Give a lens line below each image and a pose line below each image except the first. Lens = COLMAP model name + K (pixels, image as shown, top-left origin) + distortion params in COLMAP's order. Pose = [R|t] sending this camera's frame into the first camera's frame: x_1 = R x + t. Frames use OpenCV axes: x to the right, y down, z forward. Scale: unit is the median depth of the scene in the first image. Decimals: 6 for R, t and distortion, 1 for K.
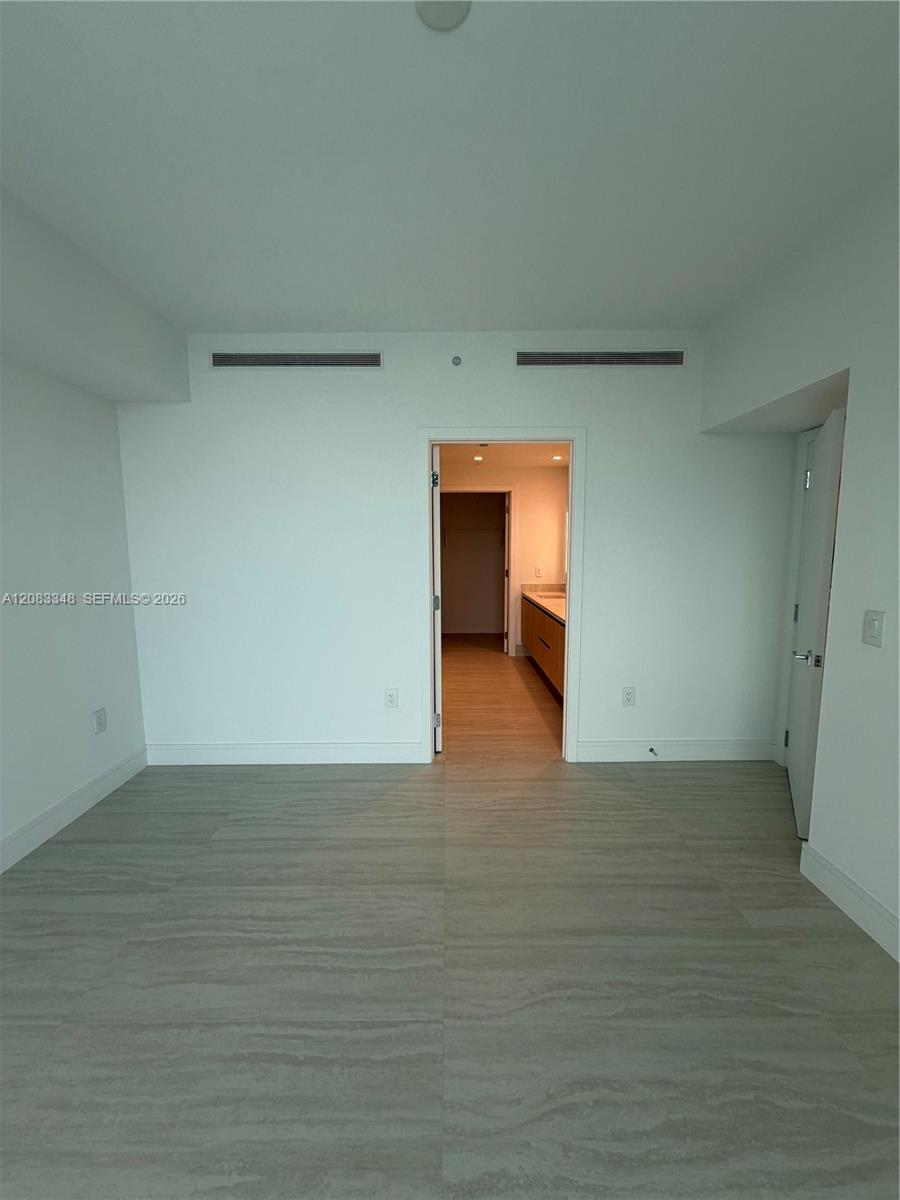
lens RADIAL K [[479.4, 0, 449.7], [0, 479.4, 598.9], [0, 0, 1]] dist [0.001102, -0.000431]
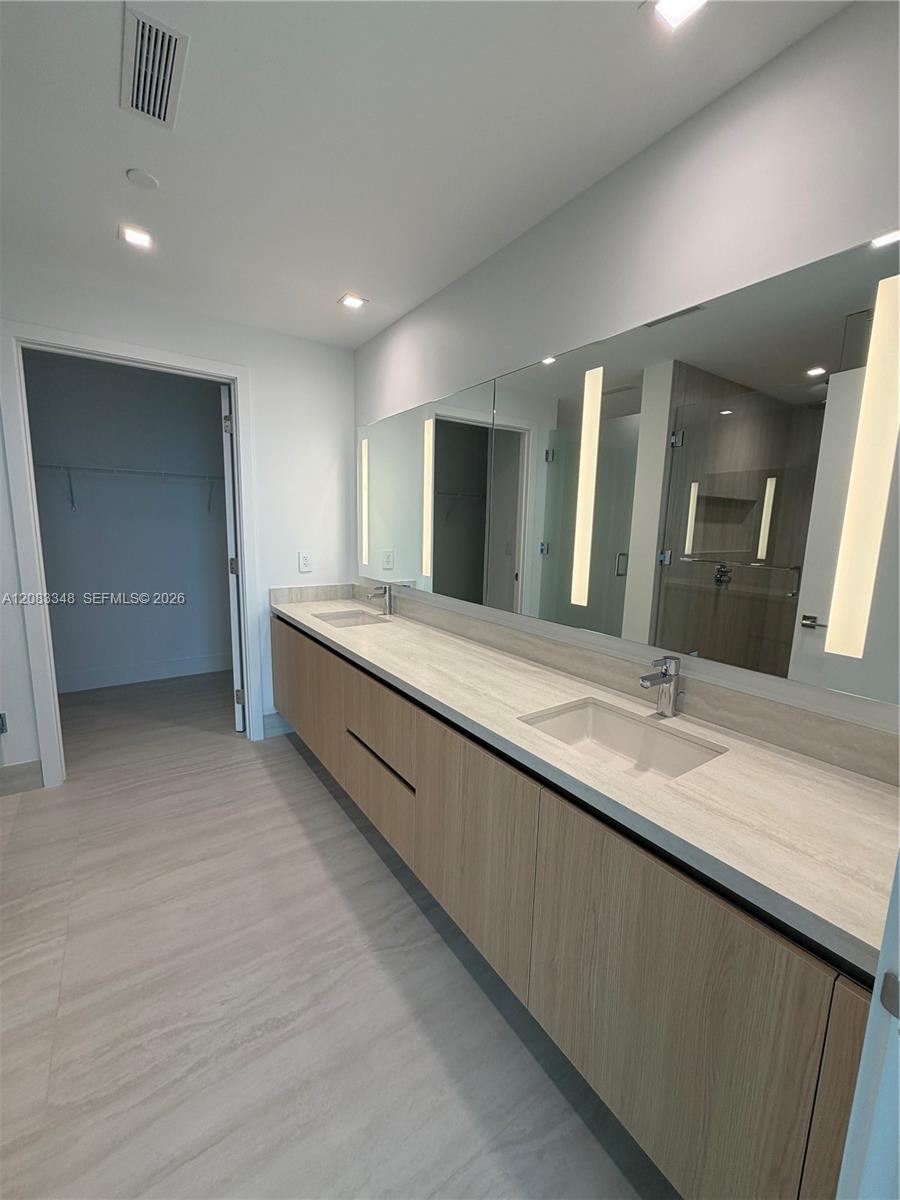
lens RADIAL K [[479.4, 0, 449.7], [0, 479.4, 598.9], [0, 0, 1]] dist [0.001102, -0.000431]
pose [[0.825805, -0.062979, 0.560428, 0.031293], [0.037785, 0.997691, 0.056438, -0.040767], [-0.562689, -0.025431, 0.826278, 0.510575]]
